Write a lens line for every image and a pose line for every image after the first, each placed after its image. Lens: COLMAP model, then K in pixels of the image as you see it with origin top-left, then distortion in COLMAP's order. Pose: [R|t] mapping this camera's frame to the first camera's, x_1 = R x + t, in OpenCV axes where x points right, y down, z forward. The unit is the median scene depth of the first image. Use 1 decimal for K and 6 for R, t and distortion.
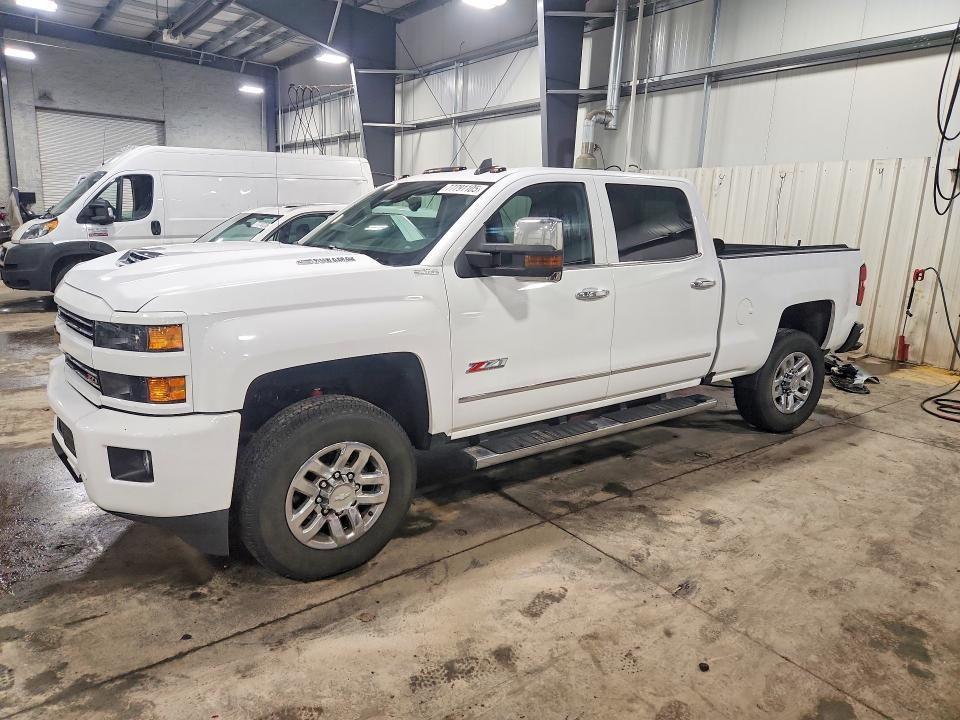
lens RADIAL K [[649.0, 0, 470.6], [0, 649.0, 359.6], [0, 0, 1]] dist [0.046213, -0.030853]
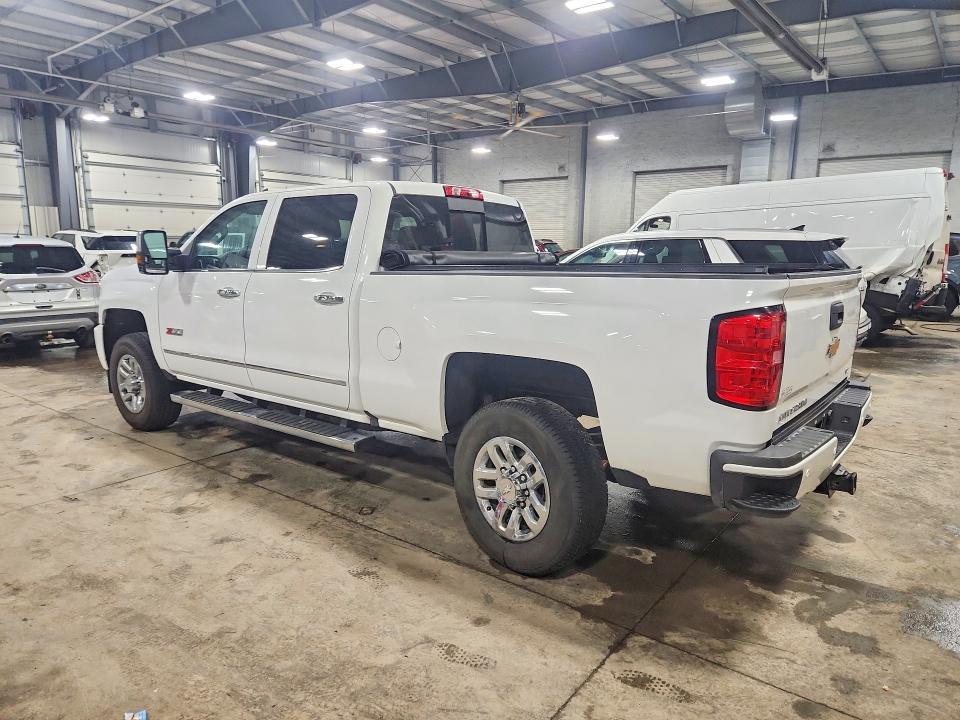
lens RADIAL K [[649.0, 0, 468.9], [0, 649.0, 362.6], [0, 0, 1]] dist [0.046213, -0.030853]
pose [[0.253504, 0.139150, -0.957274, 1.393016], [-0.204847, 0.974879, 0.087461, -0.162476], [0.945396, 0.173923, 0.275640, 1.053730]]
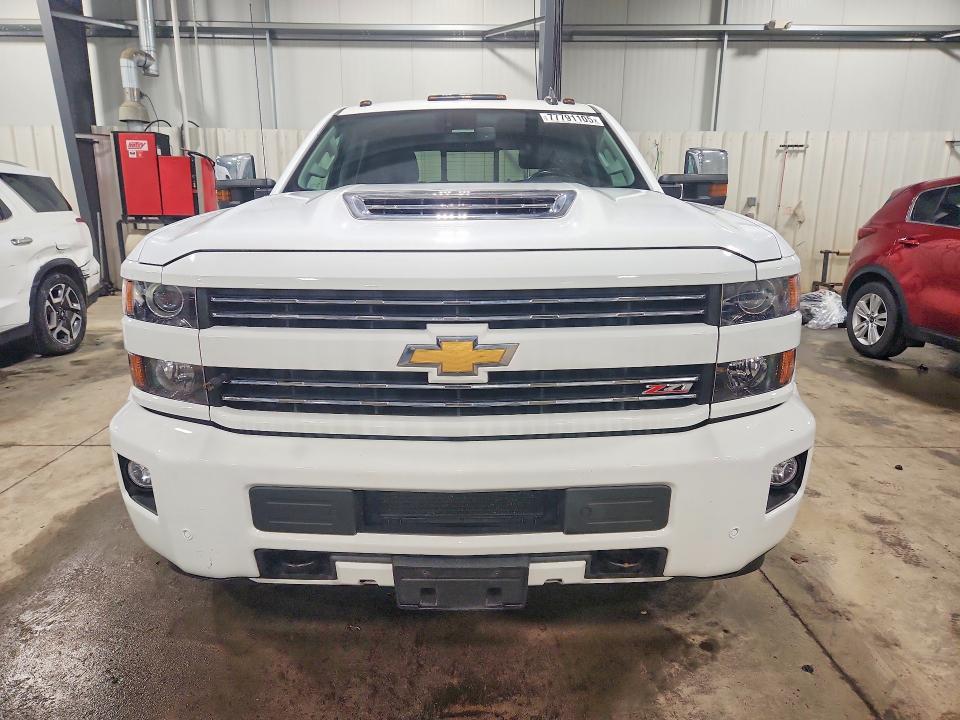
lens RADIAL K [[649.0, 0, 477.5], [0, 649.0, 355.5], [0, 0, 1]] dist [0.046213, -0.030853]
pose [[0.584497, -0.215126, 0.782358, -0.802467], [0.192522, 0.973447, 0.123838, -0.078493], [-0.788225, 0.078238, 0.610394, 0.535273]]
